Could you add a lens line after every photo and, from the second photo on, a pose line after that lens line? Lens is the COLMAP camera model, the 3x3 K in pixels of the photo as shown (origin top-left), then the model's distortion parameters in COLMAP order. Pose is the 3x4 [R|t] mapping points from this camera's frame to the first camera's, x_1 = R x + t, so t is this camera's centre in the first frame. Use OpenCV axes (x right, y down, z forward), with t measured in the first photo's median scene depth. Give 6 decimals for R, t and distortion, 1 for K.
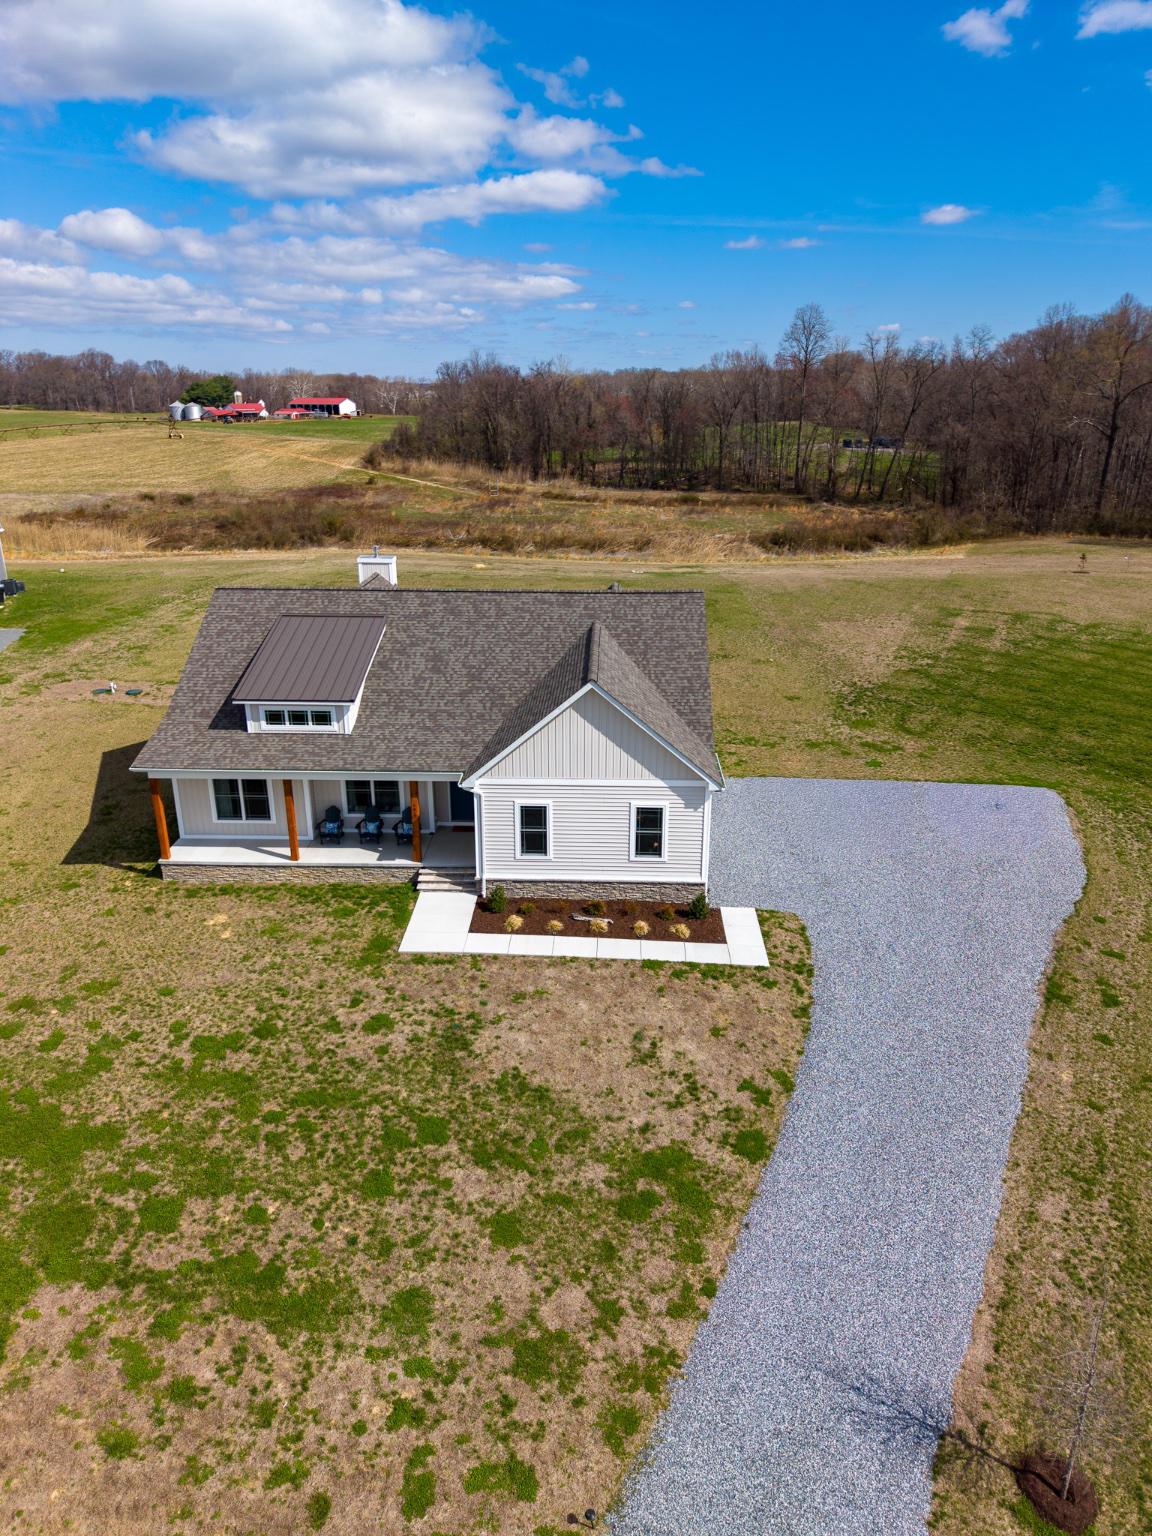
lens RADIAL K [[1028.5, 0, 582.4], [0, 1028.5, 751.0], [0, 0, 1]] dist [0.068579, -0.123076]
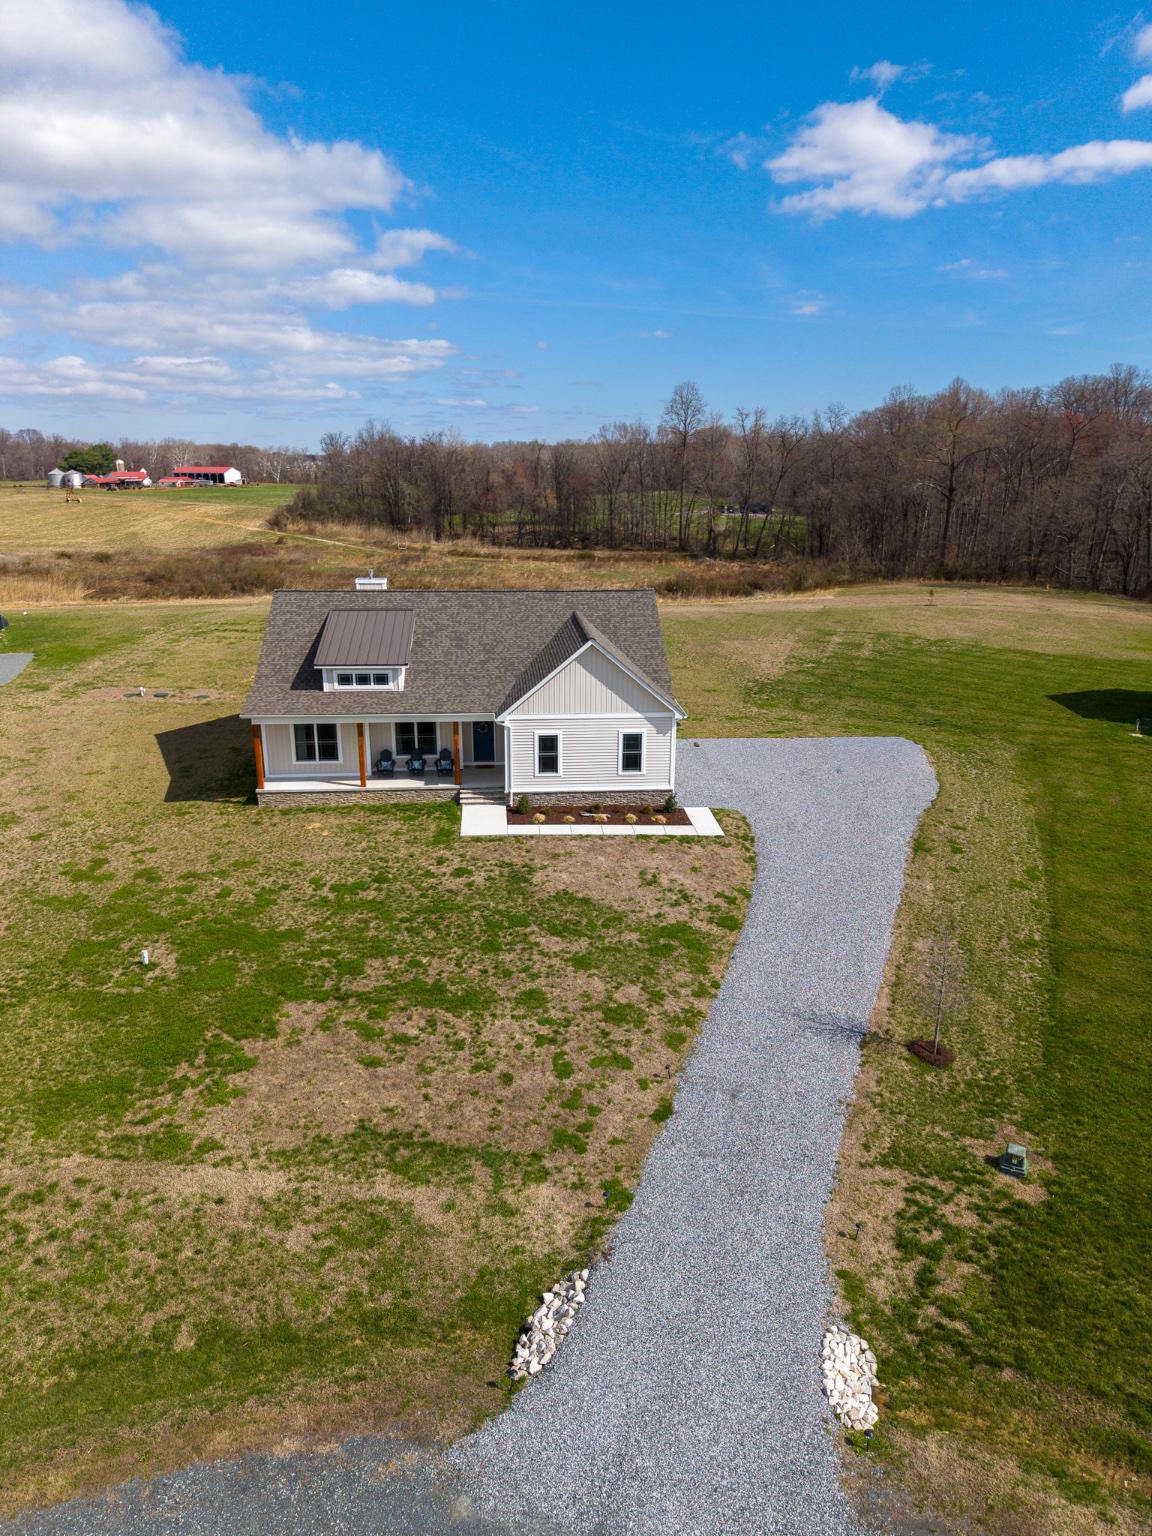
lens RADIAL K [[1028.5, 0, 582.4], [0, 1028.5, 751.0], [0, 0, 1]] dist [0.068579, -0.123076]
pose [[0.993223, -0.026903, 0.113067, -0.154960], [0.034065, 0.997501, -0.061898, 0.158310], [-0.111120, 0.065330, 0.991657, -0.352822]]
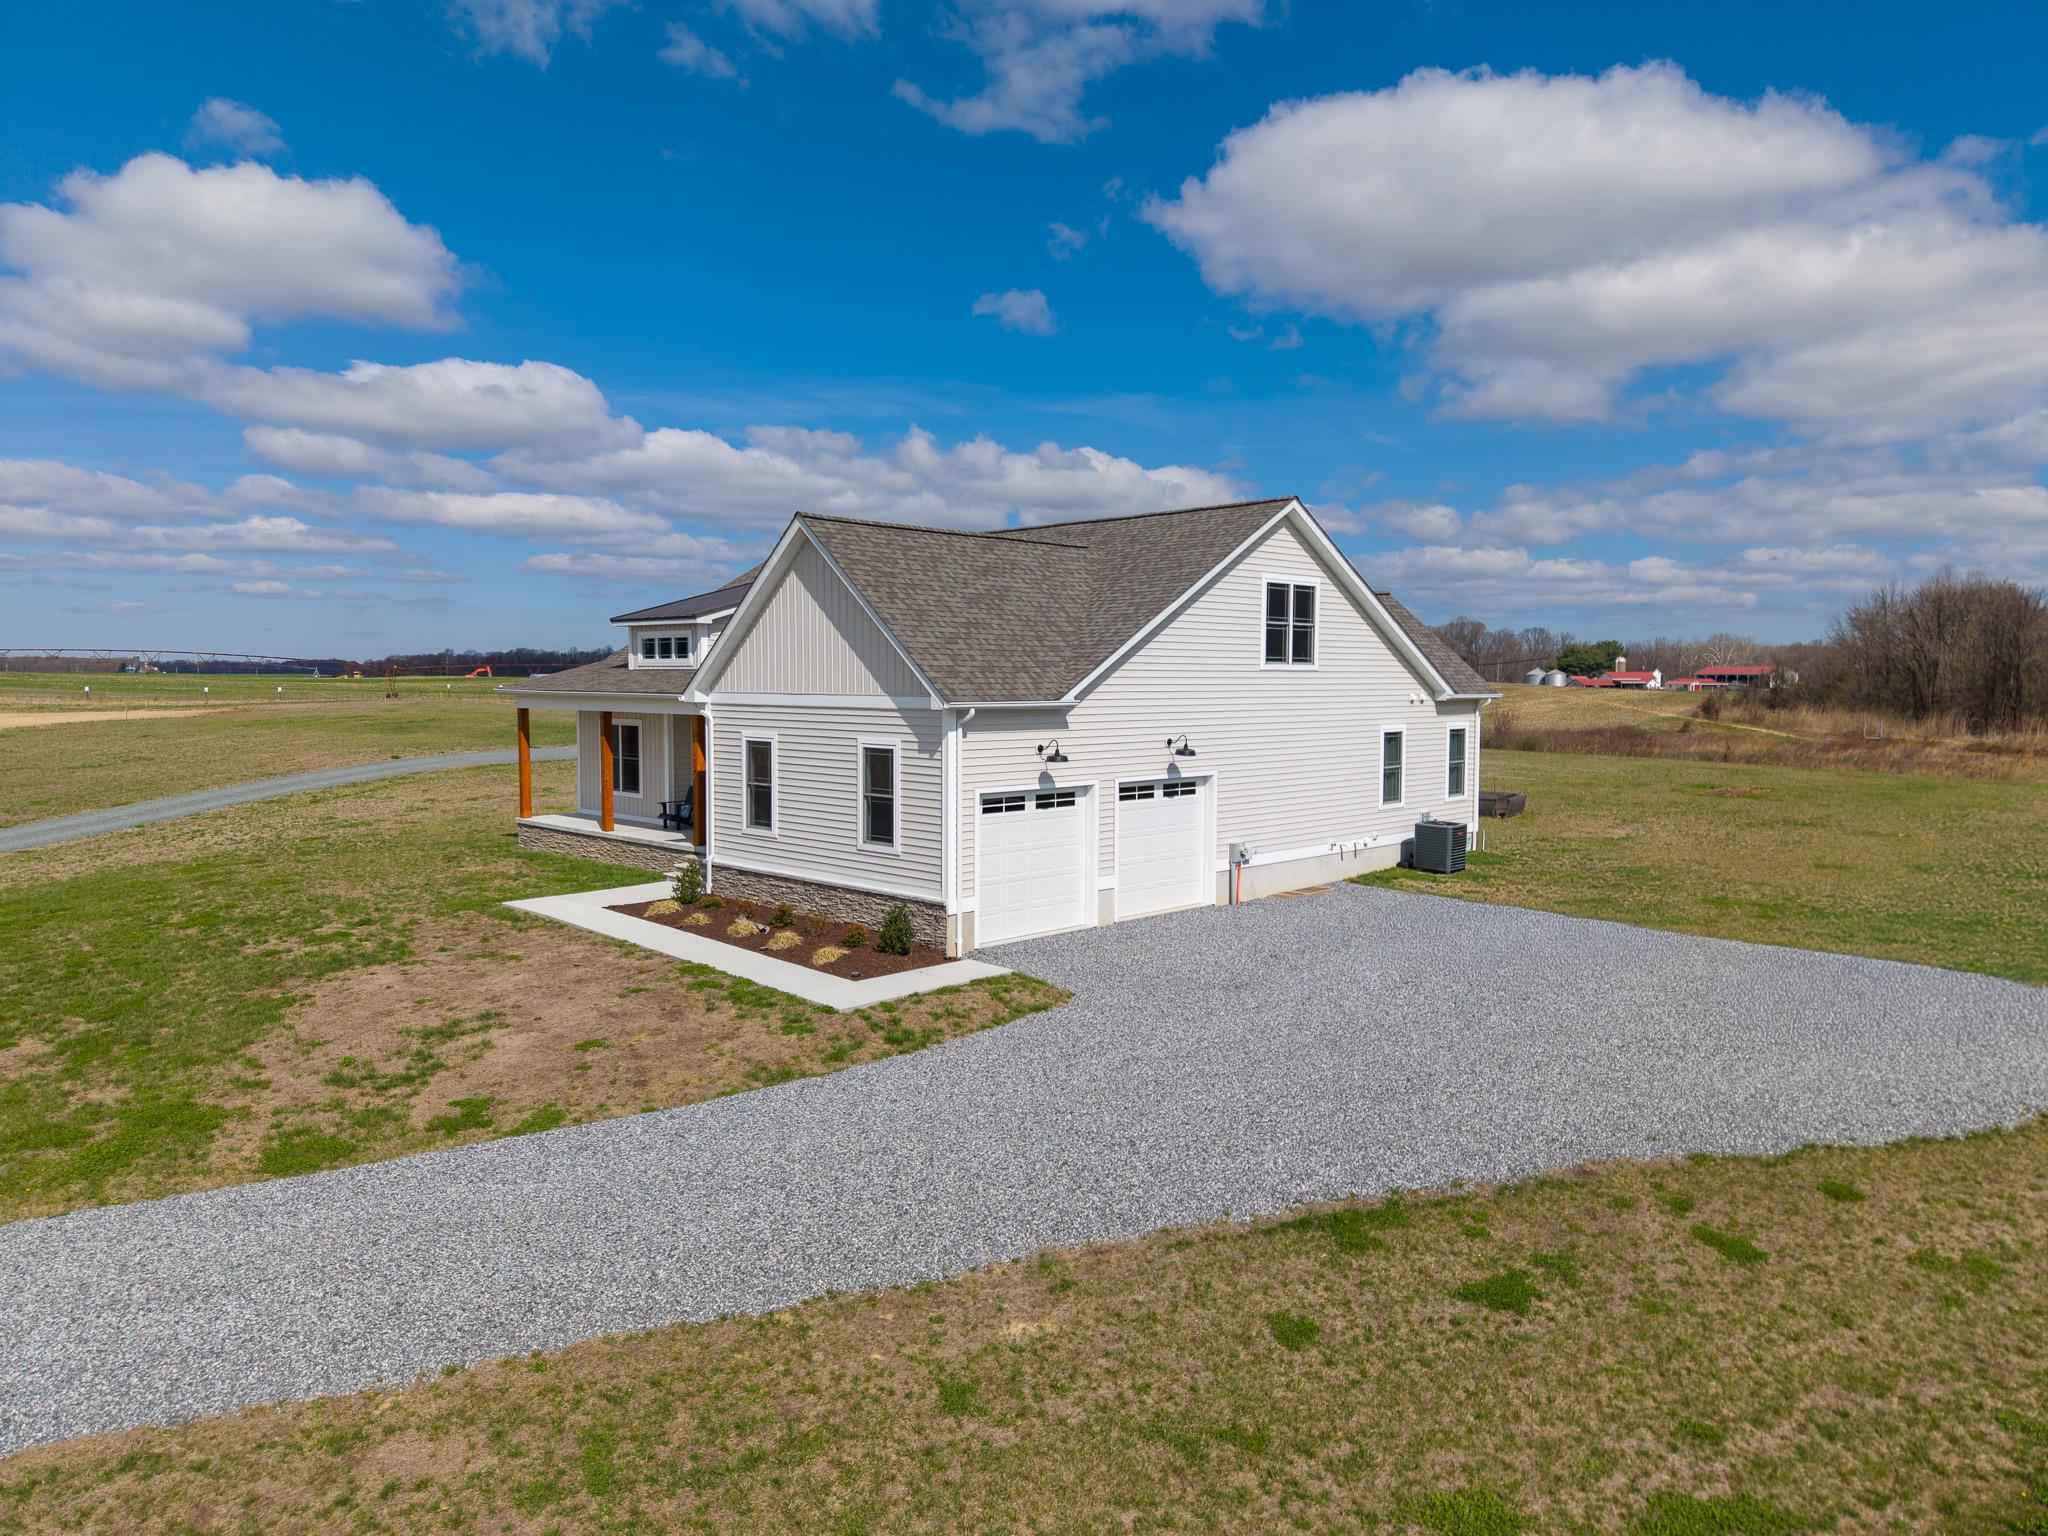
lens RADIAL K [[1371.4, 0, 1033.8], [0, 1371.4, 761.3], [0, 0, 1]] dist [0.068579, -0.123076]
pose [[0.734584, 0.043101, -0.677147, 0.625407], [-0.228028, 0.955618, -0.186543, 0.178941], [0.639054, 0.291440, 0.711810, 0.510049]]
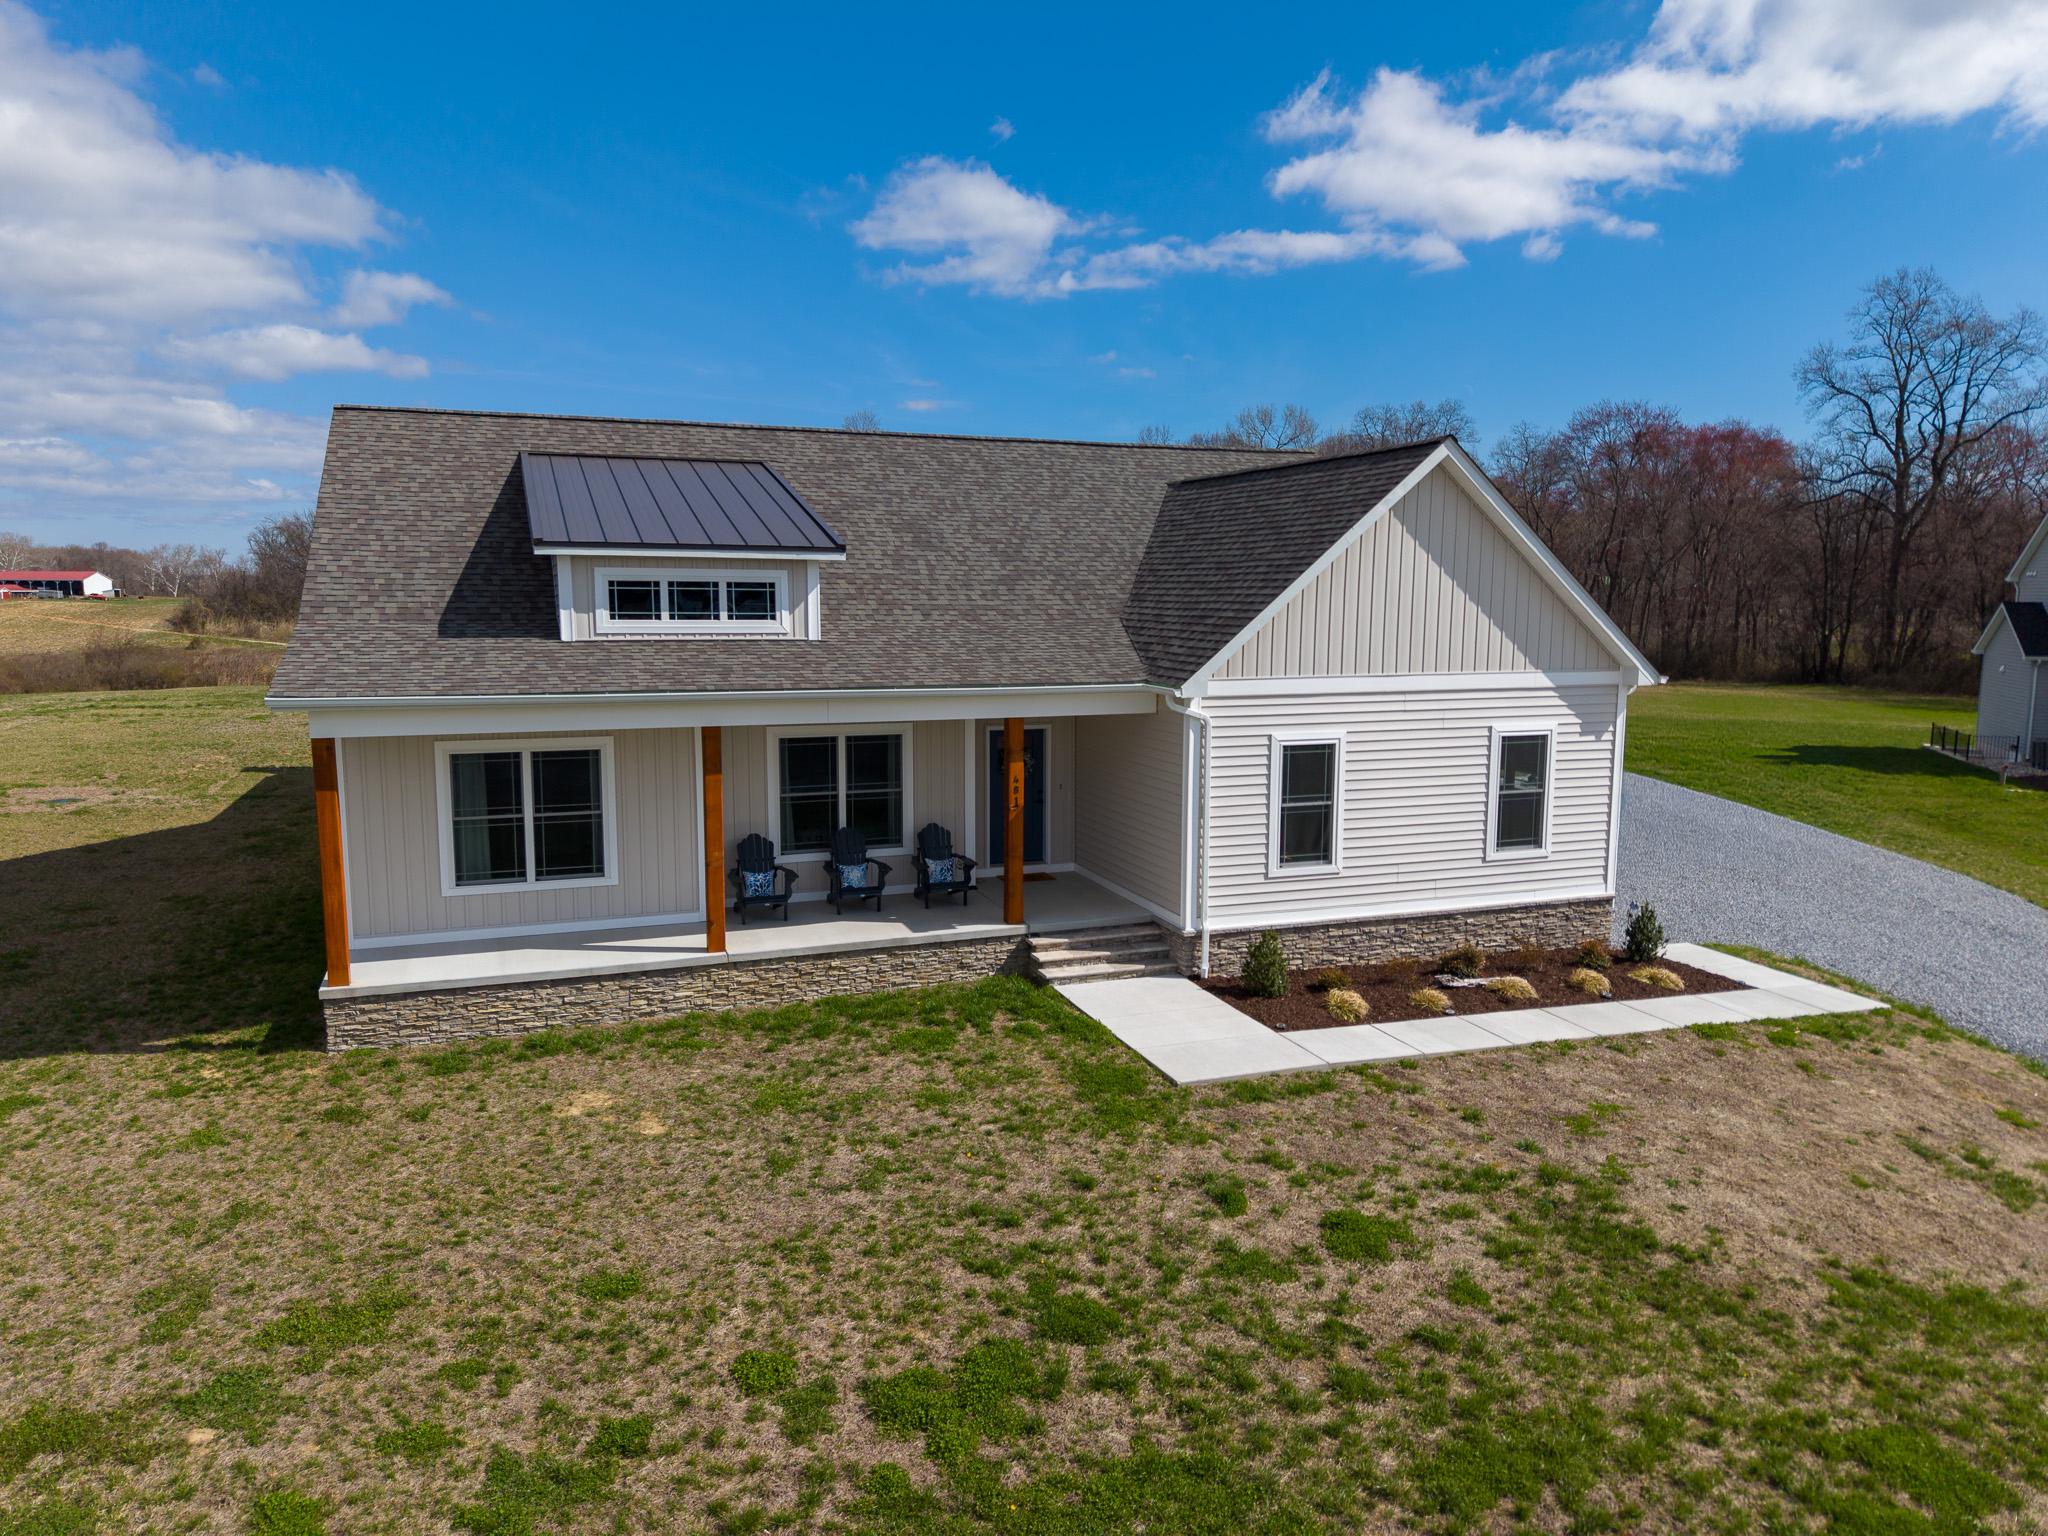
lens RADIAL K [[1361.7, 0, 1024.0], [0, 1361.7, 768.0], [0, 0, 1]] dist [0.035652, -0.038138]
pose [[0.923477, -0.045521, 0.380943, -0.380112], [0.122726, 0.975813, -0.180906, 0.151932], [-0.363494, 0.213814, 0.906728, 0.504271]]
